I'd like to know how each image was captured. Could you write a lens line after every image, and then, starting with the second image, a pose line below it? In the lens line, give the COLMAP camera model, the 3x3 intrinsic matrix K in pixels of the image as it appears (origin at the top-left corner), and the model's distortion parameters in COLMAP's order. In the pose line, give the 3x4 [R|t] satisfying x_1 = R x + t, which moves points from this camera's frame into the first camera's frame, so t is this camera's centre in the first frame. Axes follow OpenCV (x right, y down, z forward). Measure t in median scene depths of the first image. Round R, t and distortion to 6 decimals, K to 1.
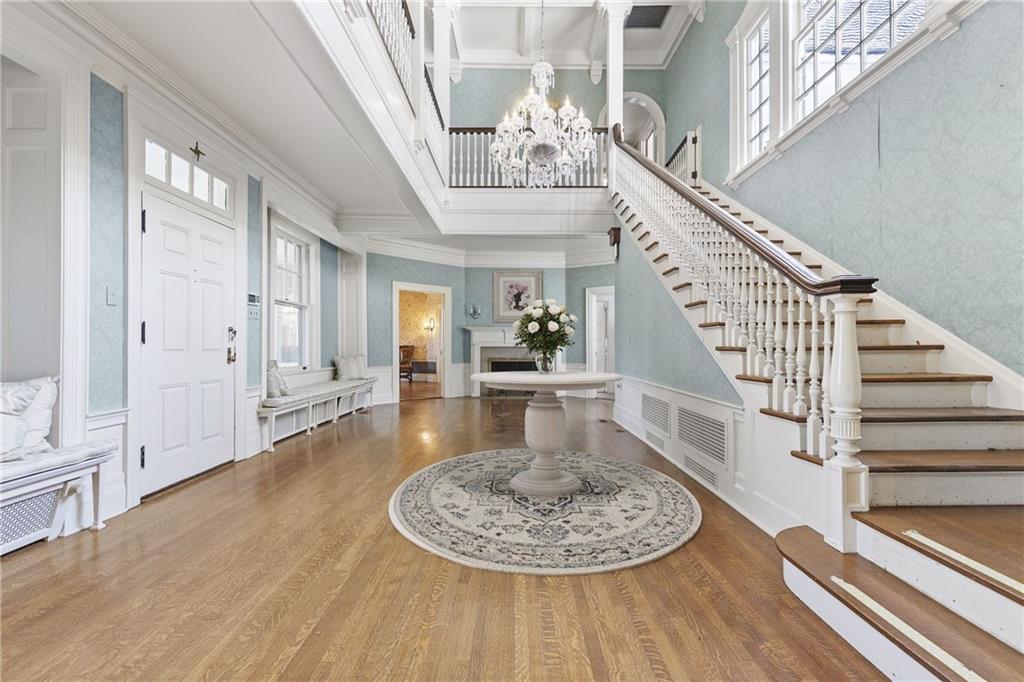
lens RADIAL K [[463.8, 0, 513.4], [0, 463.8, 343.0], [0, 0, 1]] dist [-0.000118, -0.000011]
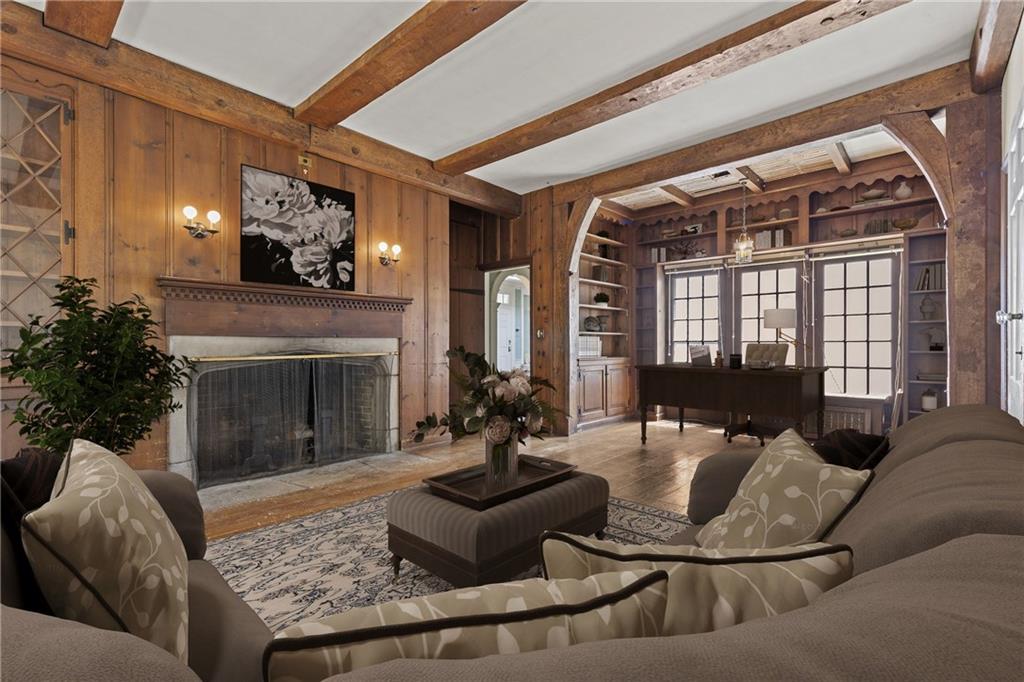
lens RADIAL K [[463.8, 0, 511.7], [0, 463.8, 343.5], [0, 0, 1]] dist [-0.000118, -0.000011]
pose [[0.738071, -0.000396, -0.674723, 1.565392], [0.003932, 0.999985, 0.003715, -0.022262], [0.674711, -0.005395, 0.738062, -1.356014]]
